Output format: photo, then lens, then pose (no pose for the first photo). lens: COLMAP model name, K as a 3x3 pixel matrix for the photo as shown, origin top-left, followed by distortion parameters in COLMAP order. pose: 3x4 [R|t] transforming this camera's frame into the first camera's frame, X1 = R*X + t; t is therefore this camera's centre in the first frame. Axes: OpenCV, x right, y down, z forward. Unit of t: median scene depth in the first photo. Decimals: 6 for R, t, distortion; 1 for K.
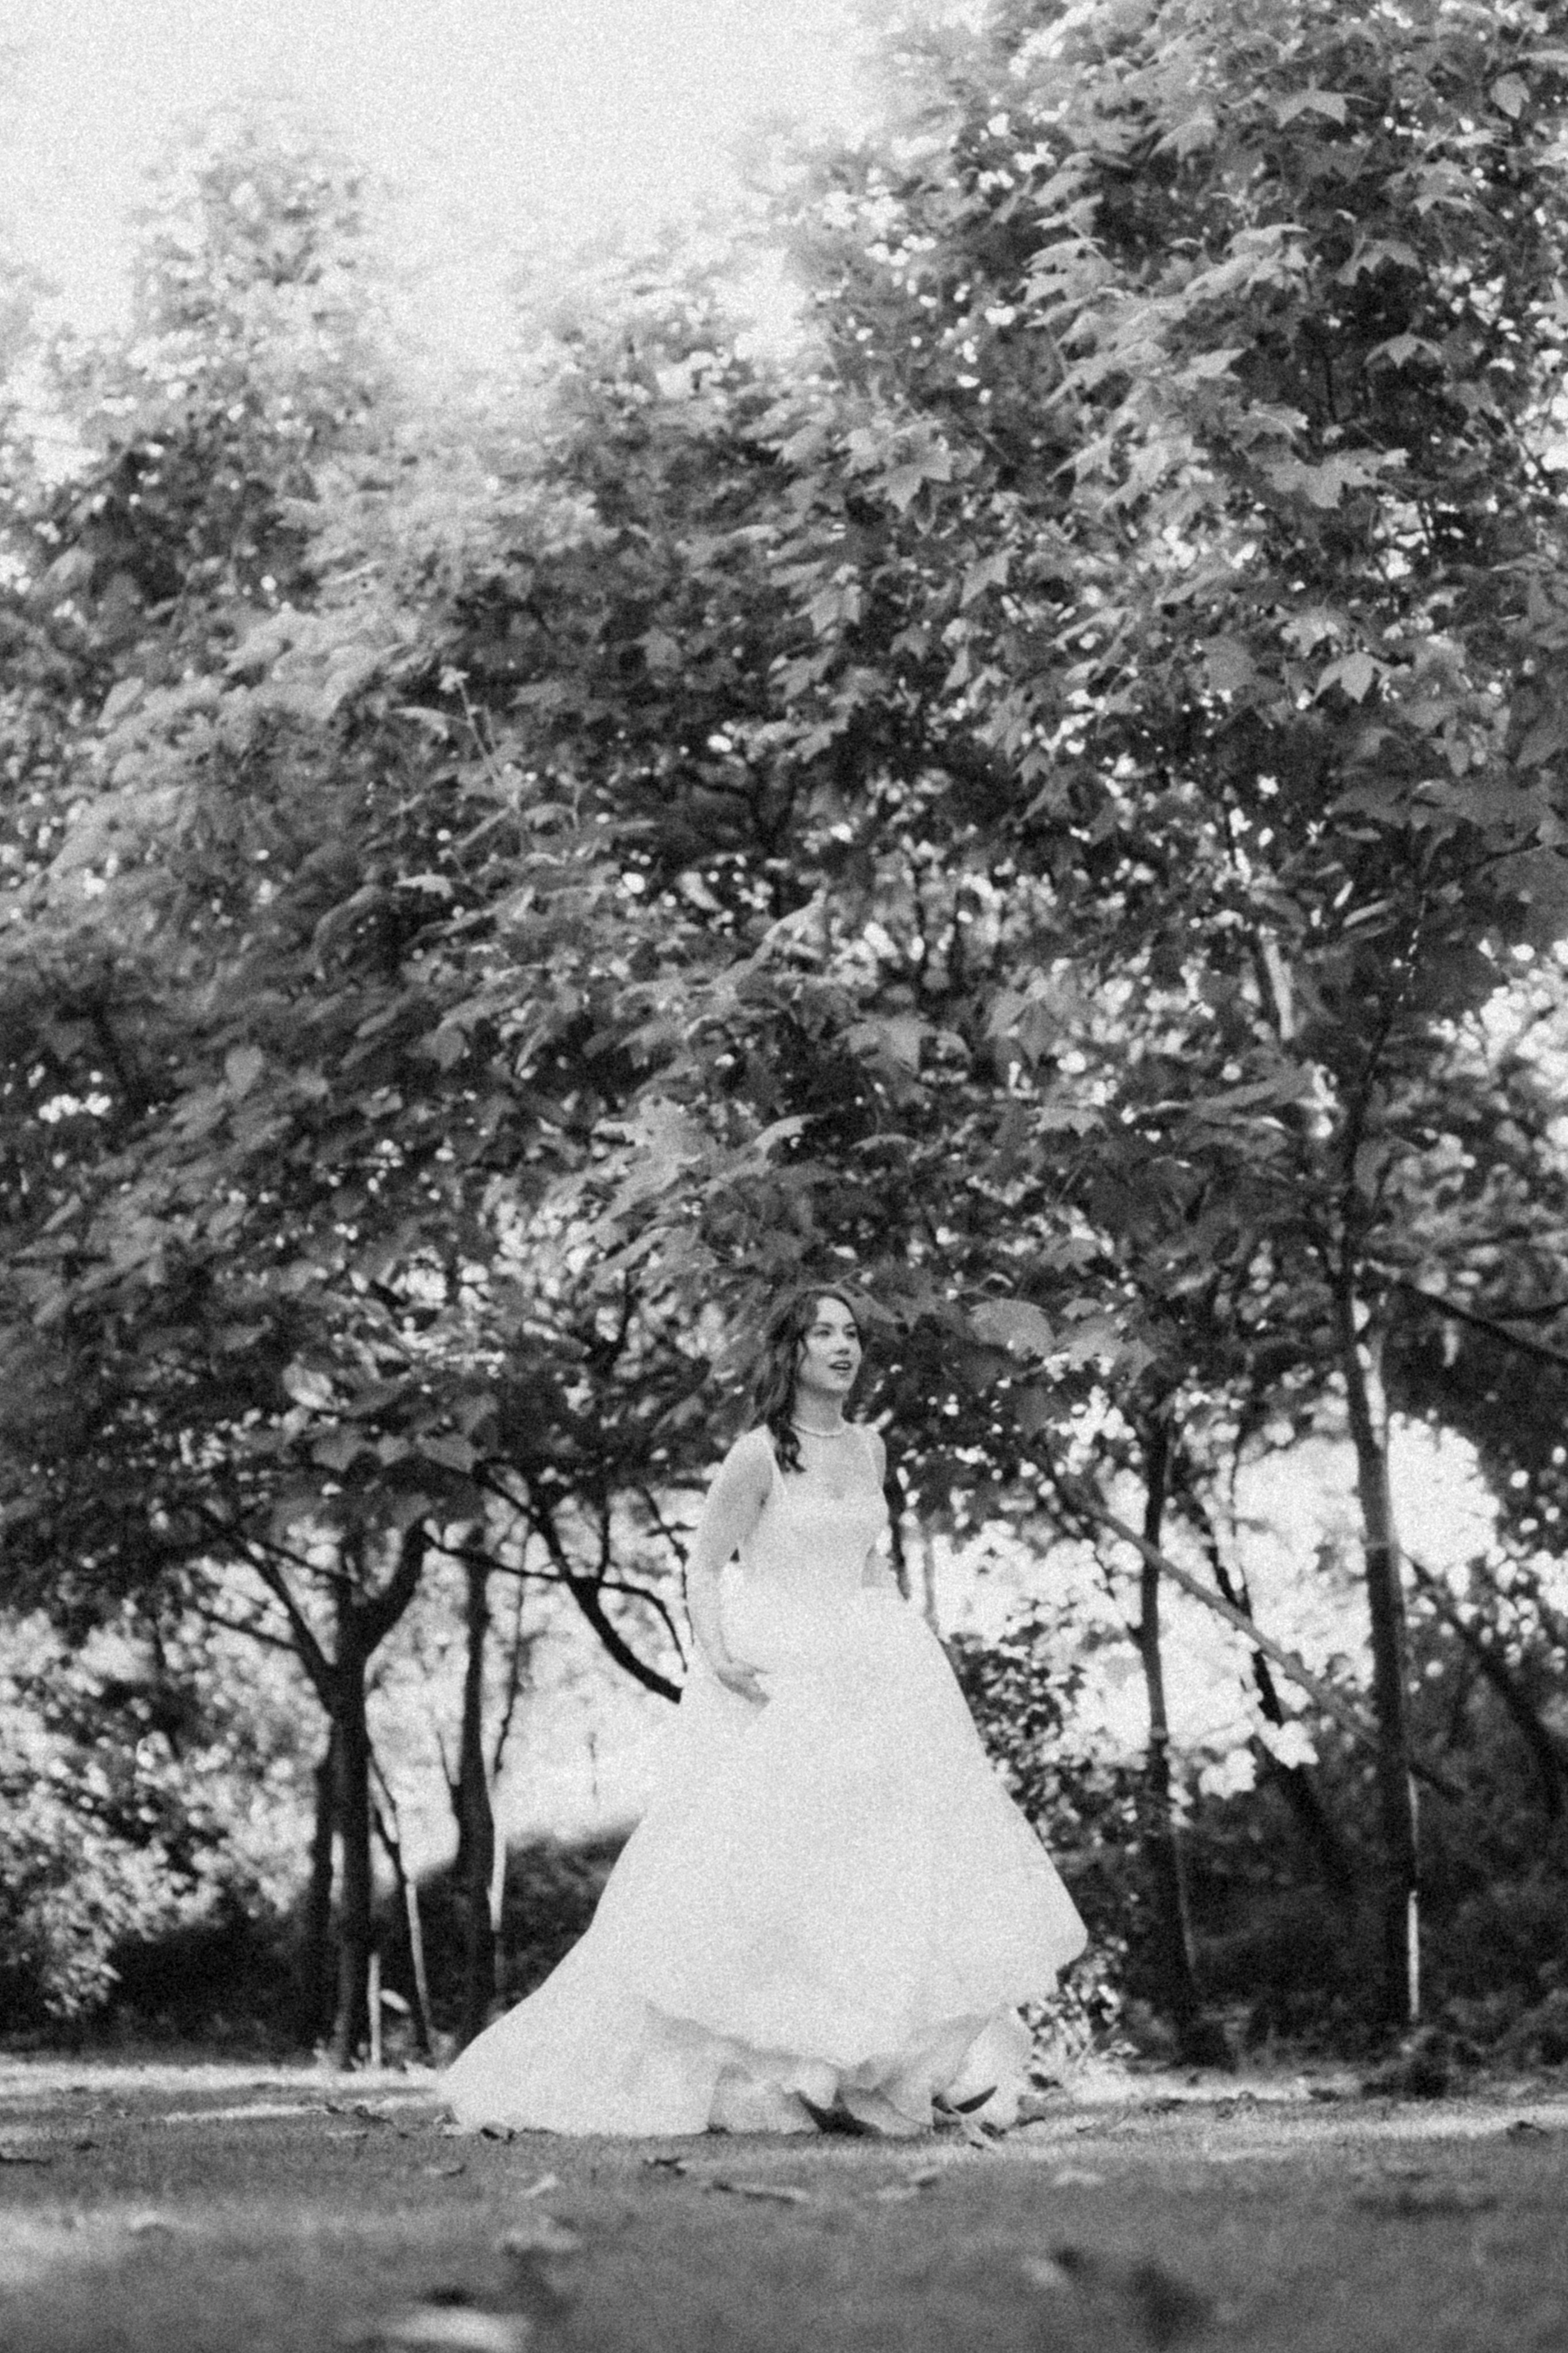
lens RADIAL K [[3949.1, 0, 777.0], [0, 3949.1, 1081.3], [0, 0, 1]] dist [-0.046916, -0.115027]
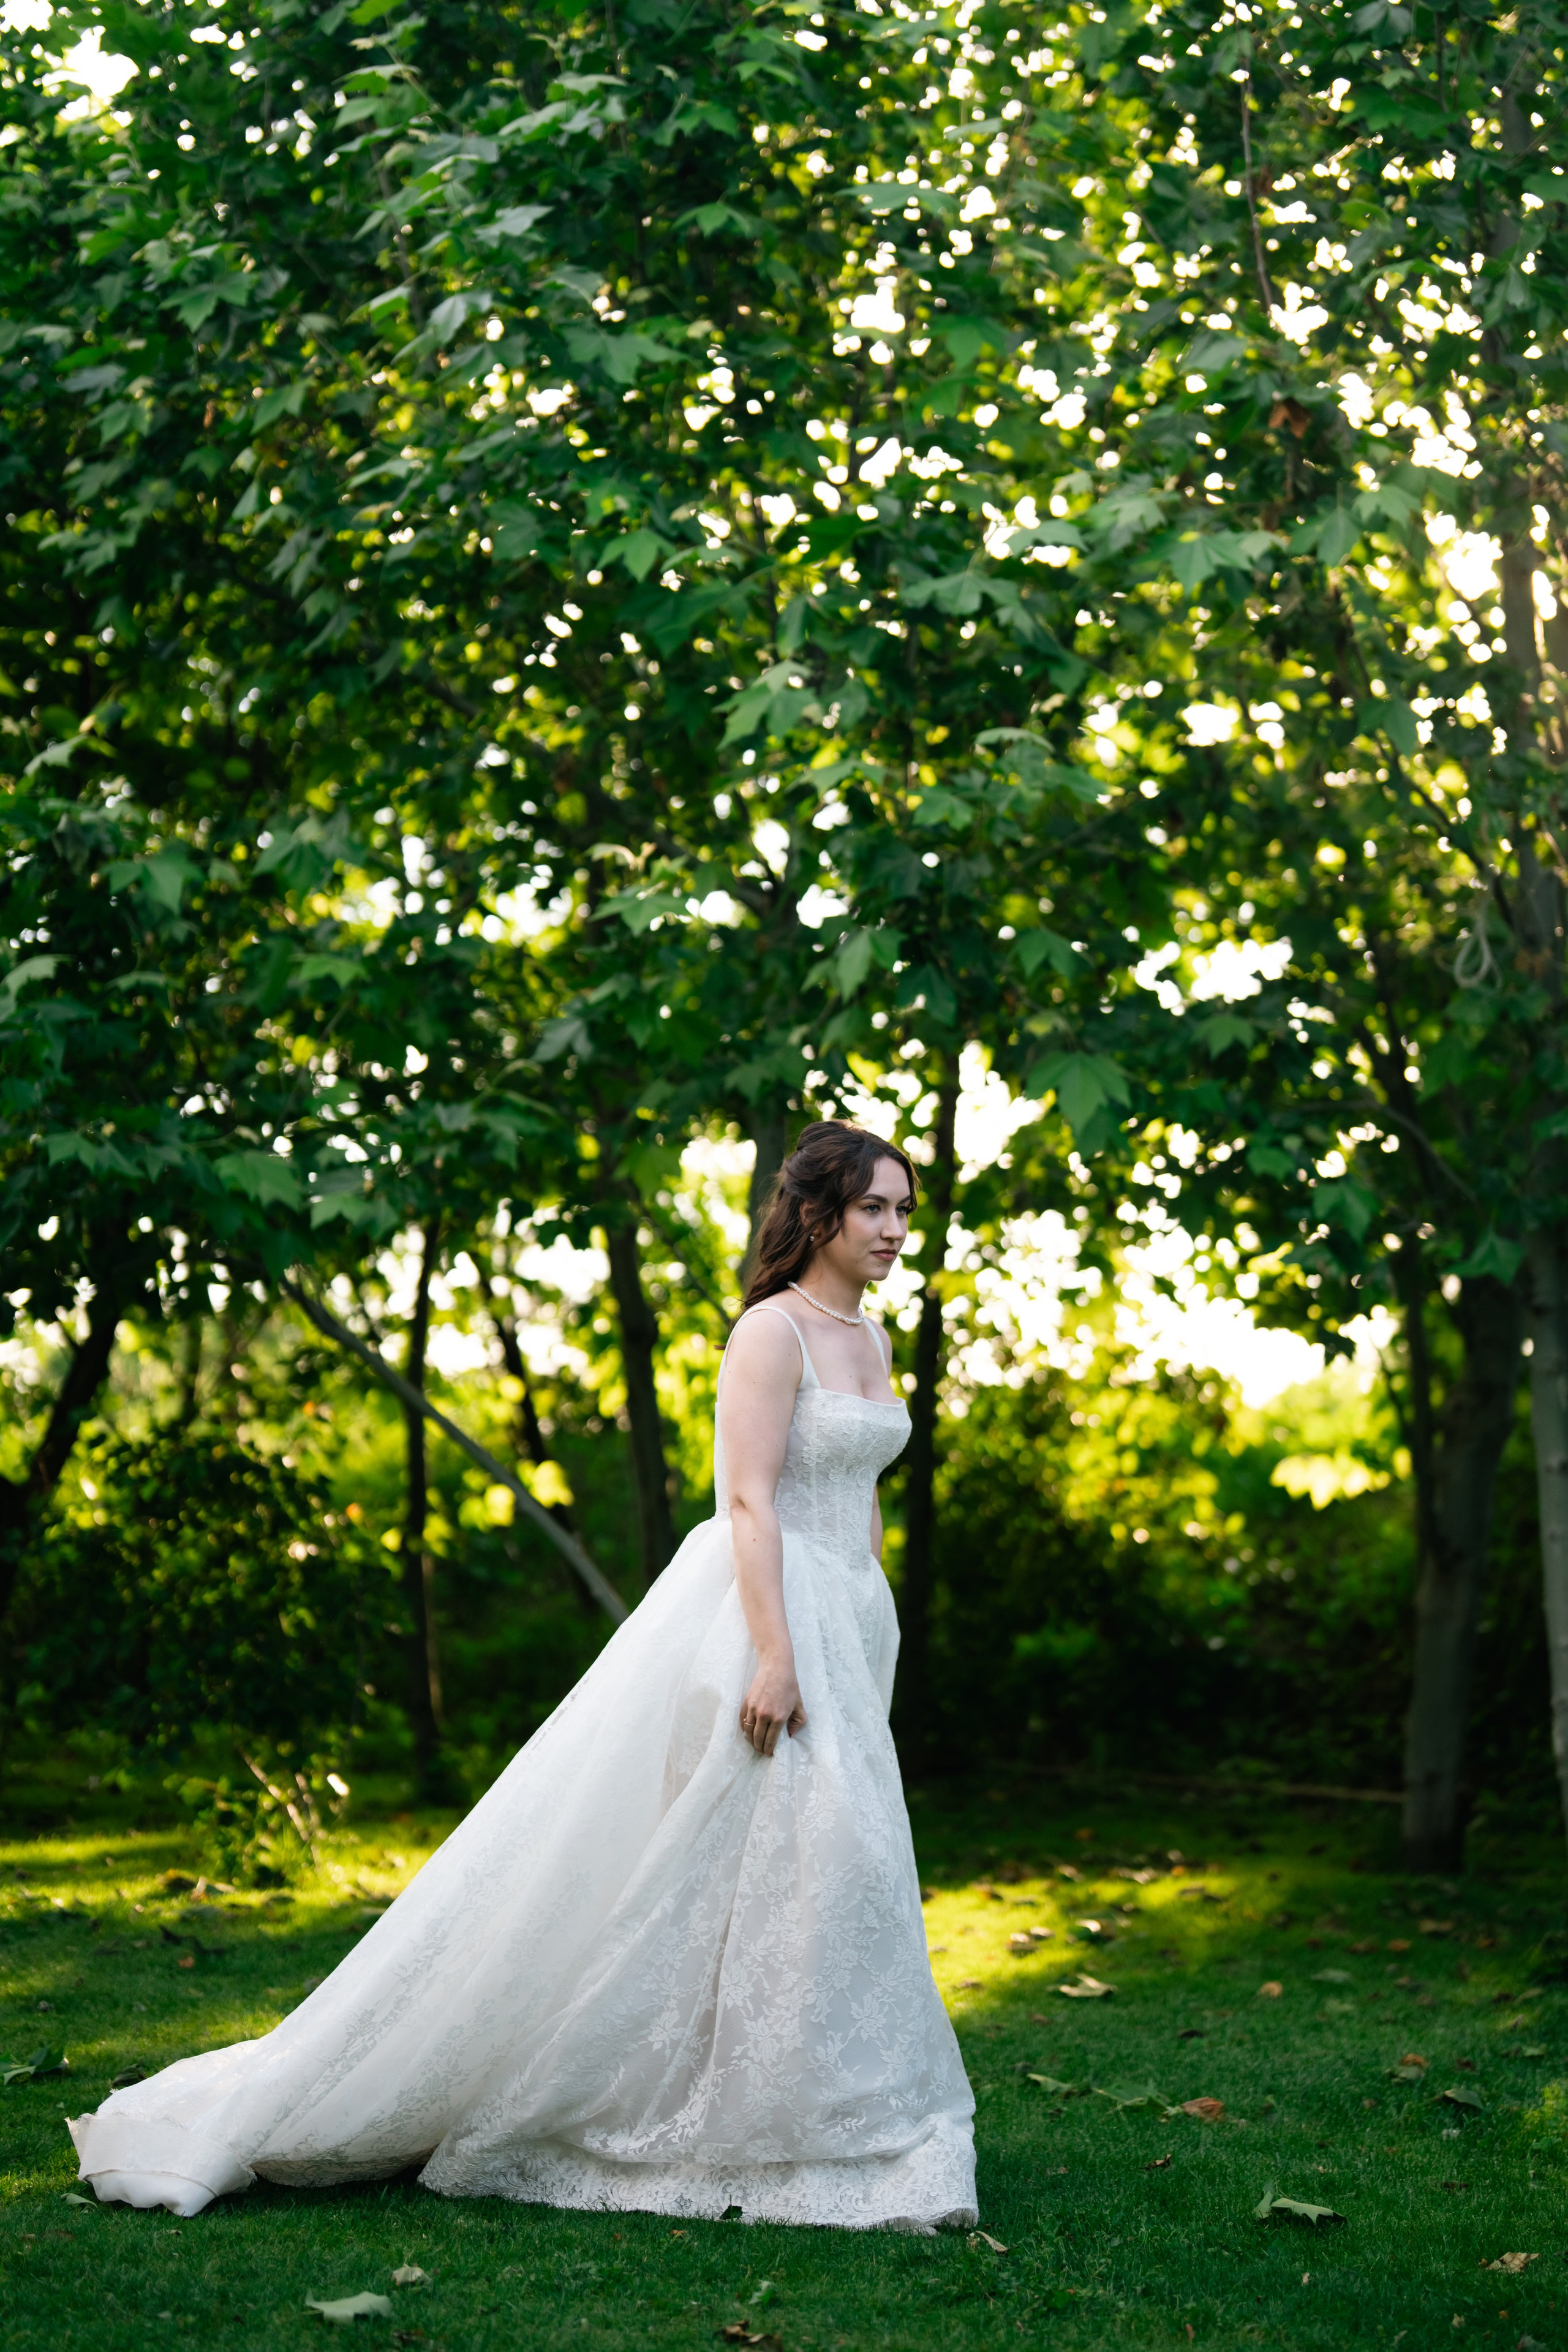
lens RADIAL K [[3426.1, 0, 783.7], [0, 3426.1, 1104.9], [0, 0, 1]] dist [-0.123780, 0.757666]
pose [[0.982398, 0.051021, 0.179696, 0.032546], [-0.069983, 0.992441, 0.100809, -0.050612], [-0.173195, -0.111610, 0.978543, 0.134135]]
